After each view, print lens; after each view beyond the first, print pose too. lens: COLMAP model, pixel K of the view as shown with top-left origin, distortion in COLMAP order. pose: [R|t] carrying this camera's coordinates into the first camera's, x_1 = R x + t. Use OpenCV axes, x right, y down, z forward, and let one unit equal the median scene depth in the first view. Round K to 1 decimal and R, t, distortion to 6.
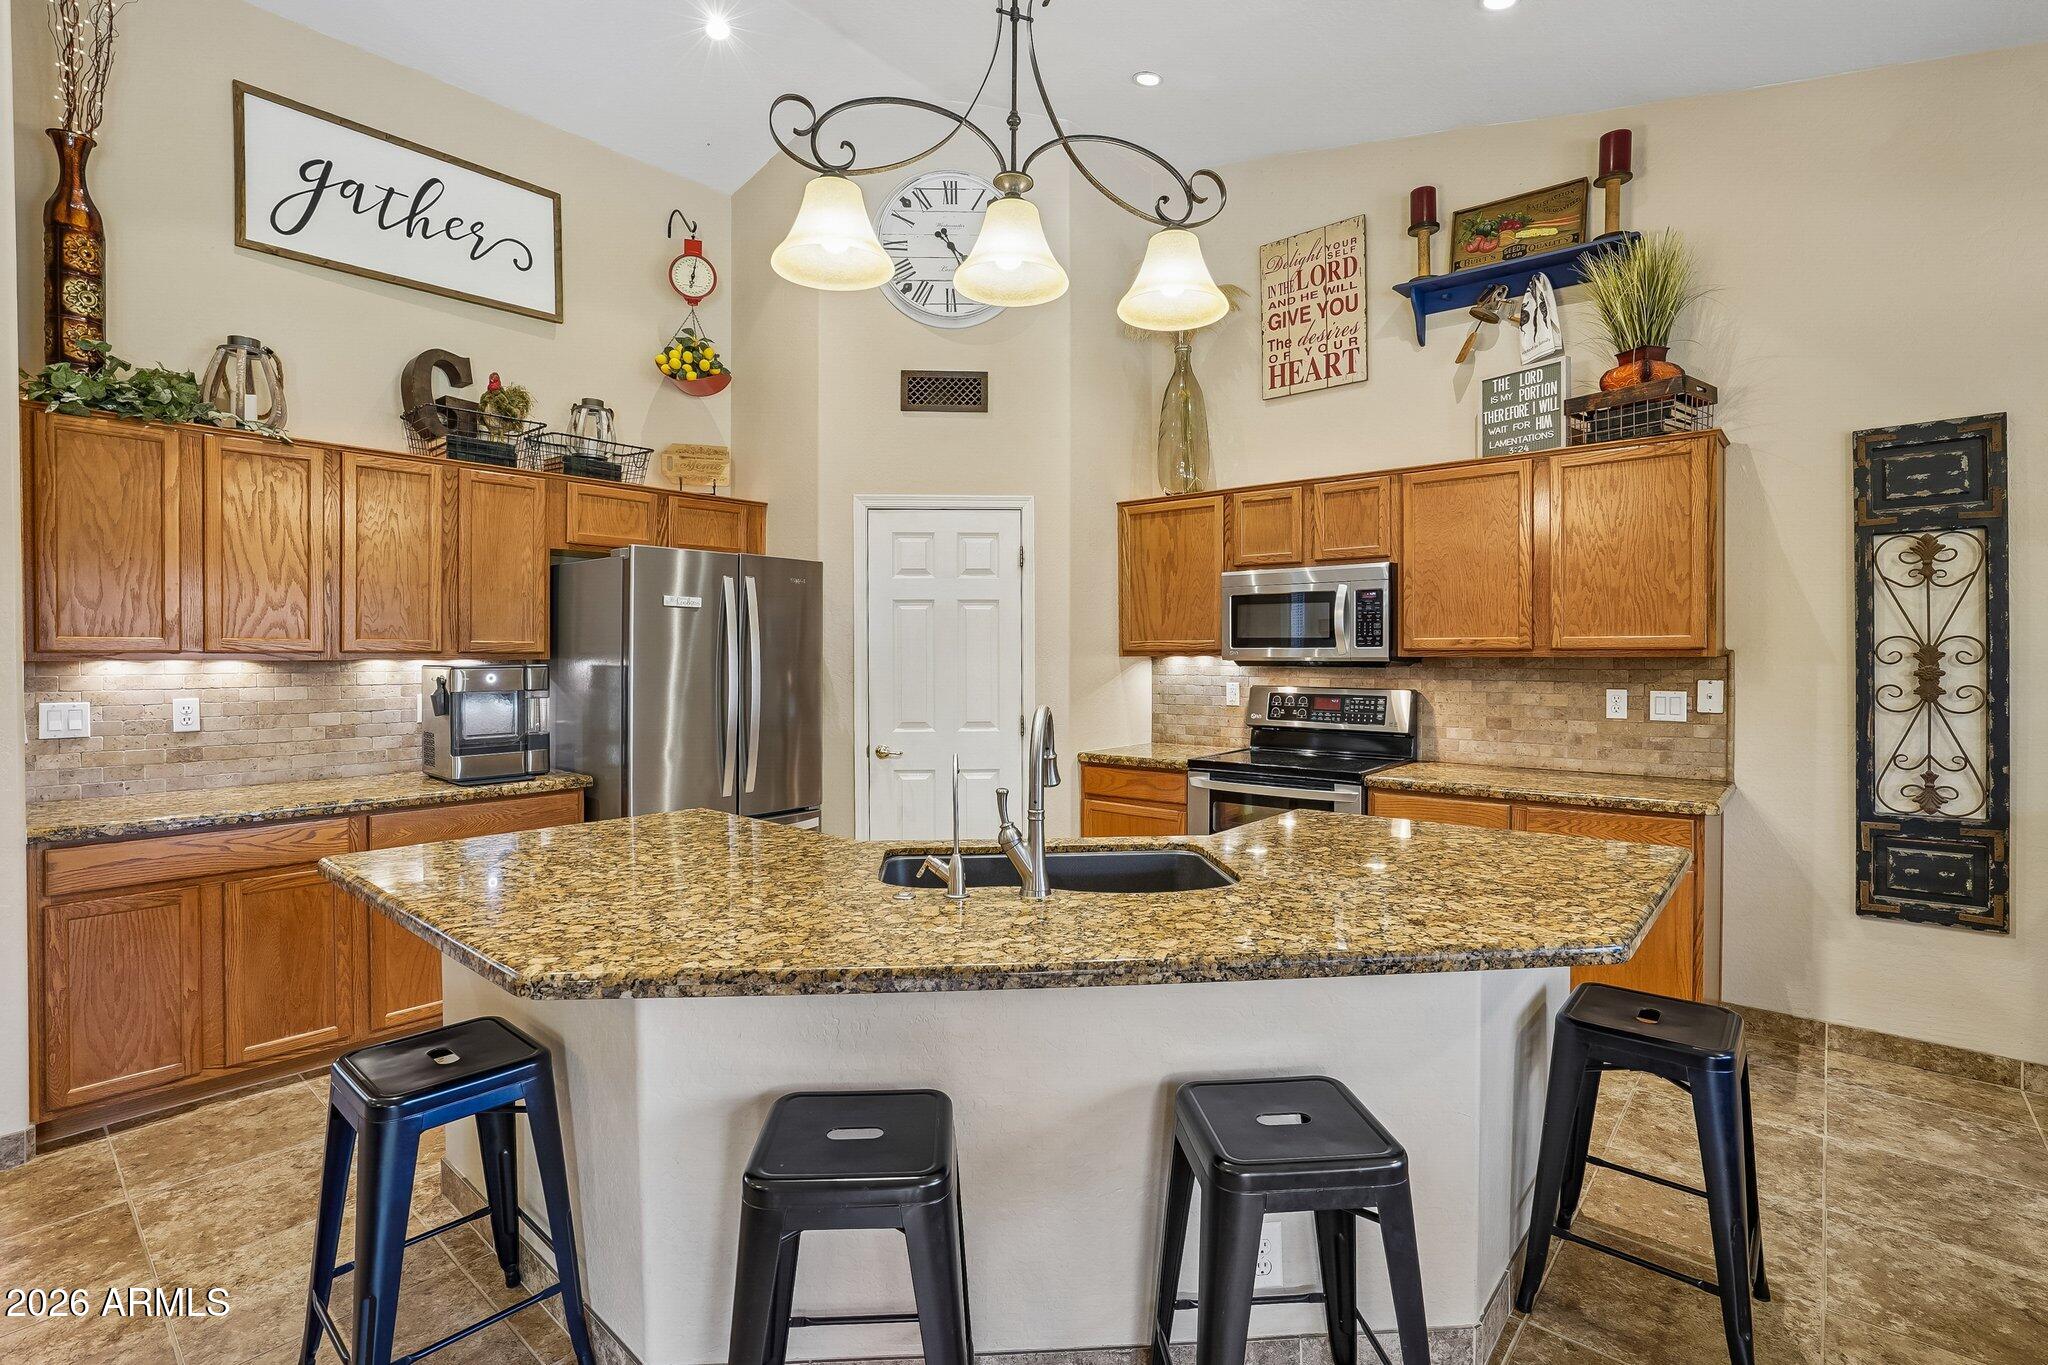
lens RADIAL K [[945.8, 0, 1013.4], [0, 945.8, 668.8], [0, 0, 1]] dist [-0.037994, 0.019595]
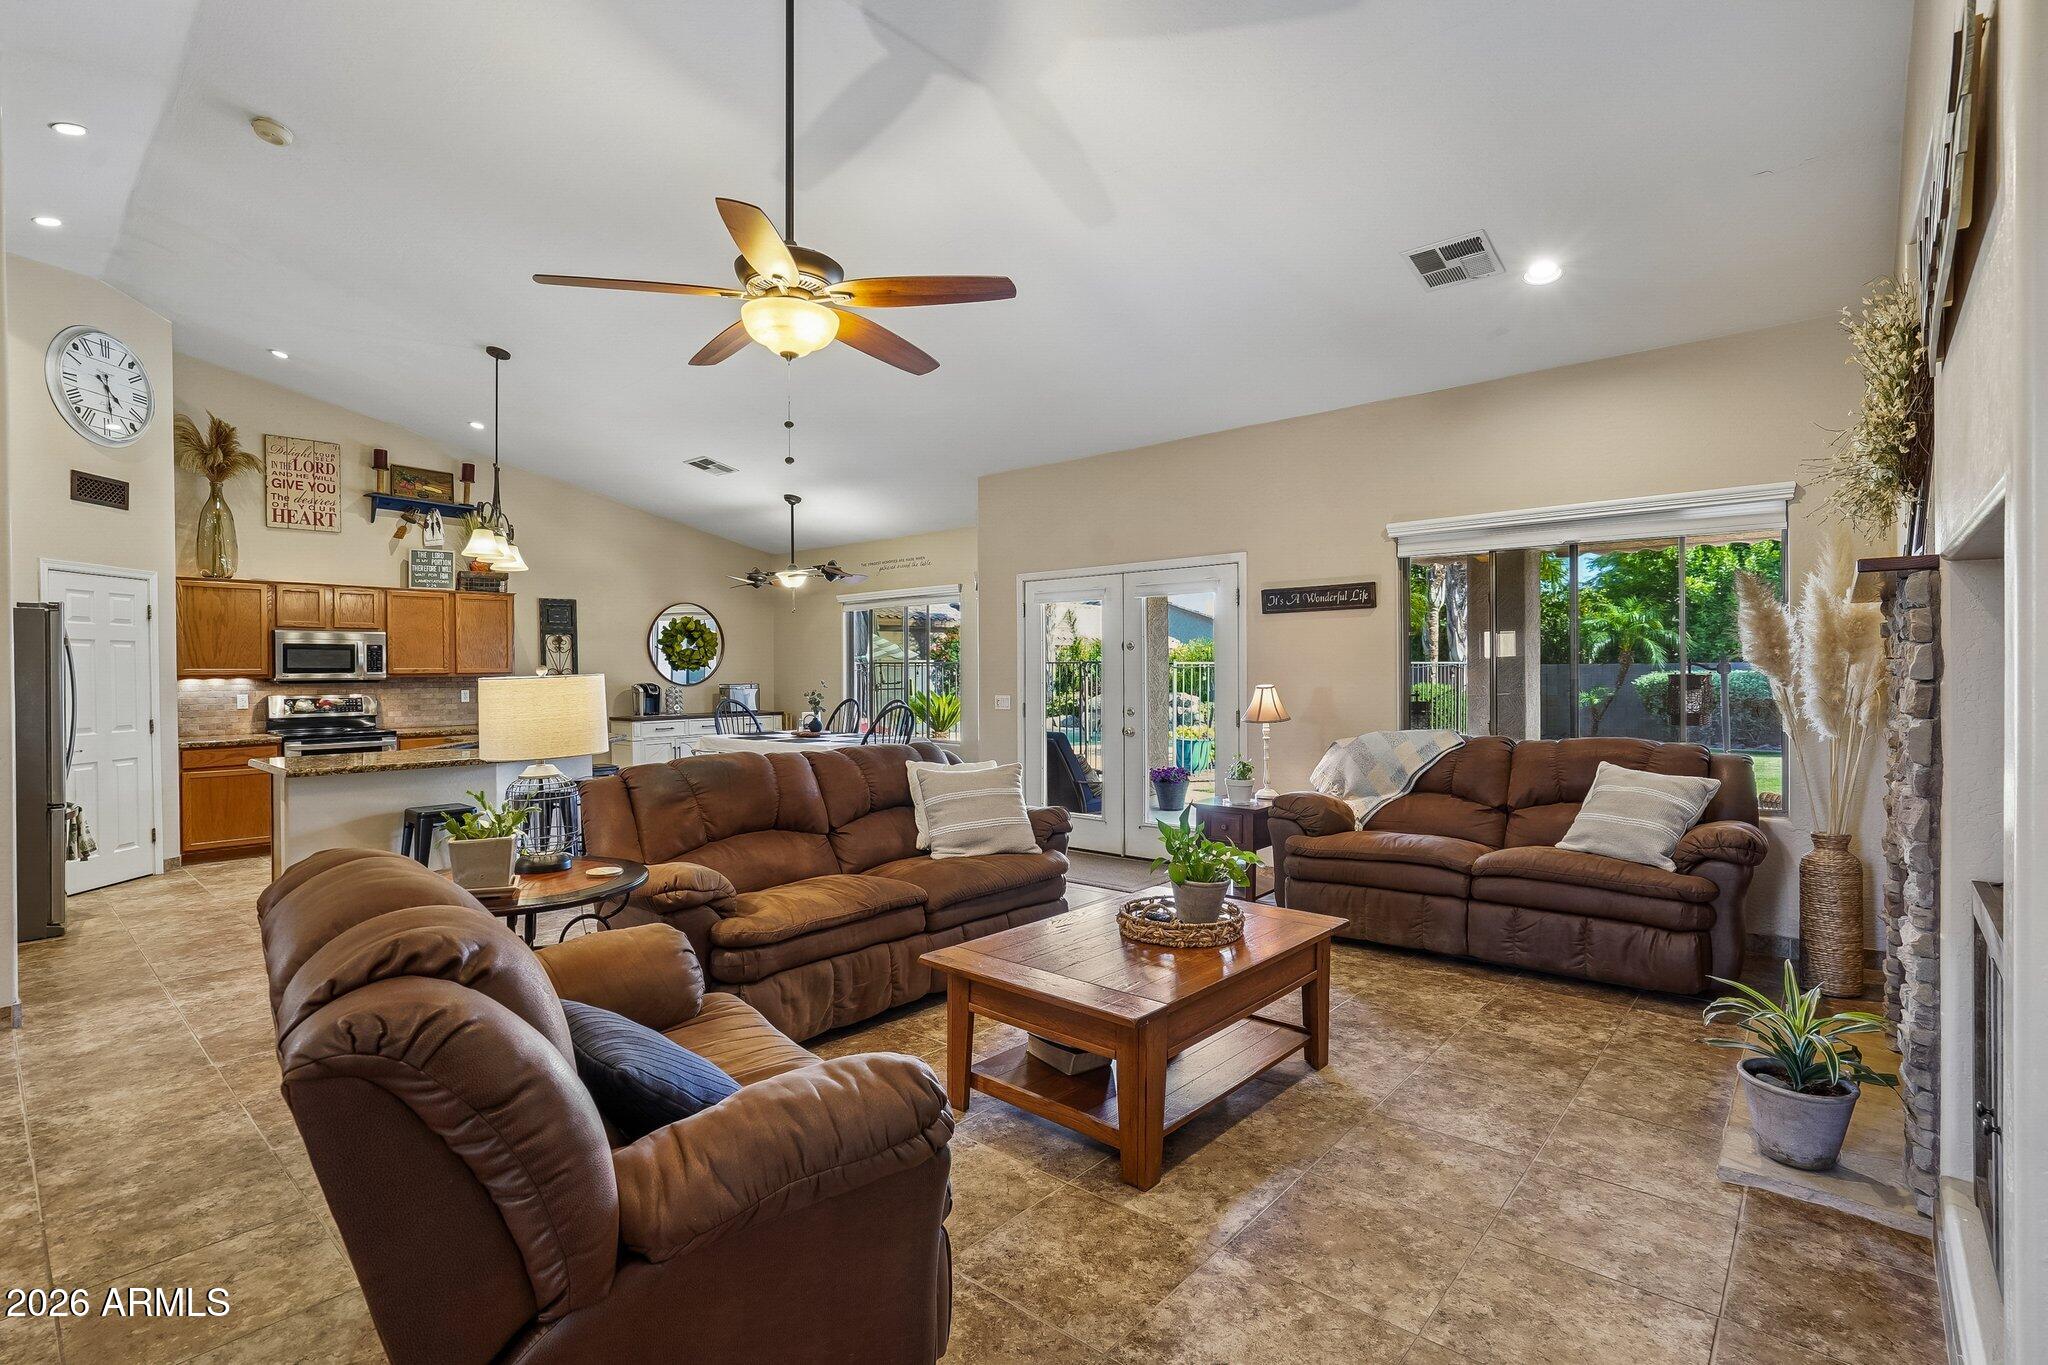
lens RADIAL K [[945.8, 0, 1008.1], [0, 945.8, 678.7], [0, 0, 1]] dist [-0.037994, 0.019595]
pose [[0.012419, -0.008257, 0.999889, -1.701458], [0.023271, 0.999697, 0.007966, 0.006408], [-0.999652, 0.023169, 0.012607, -0.421081]]
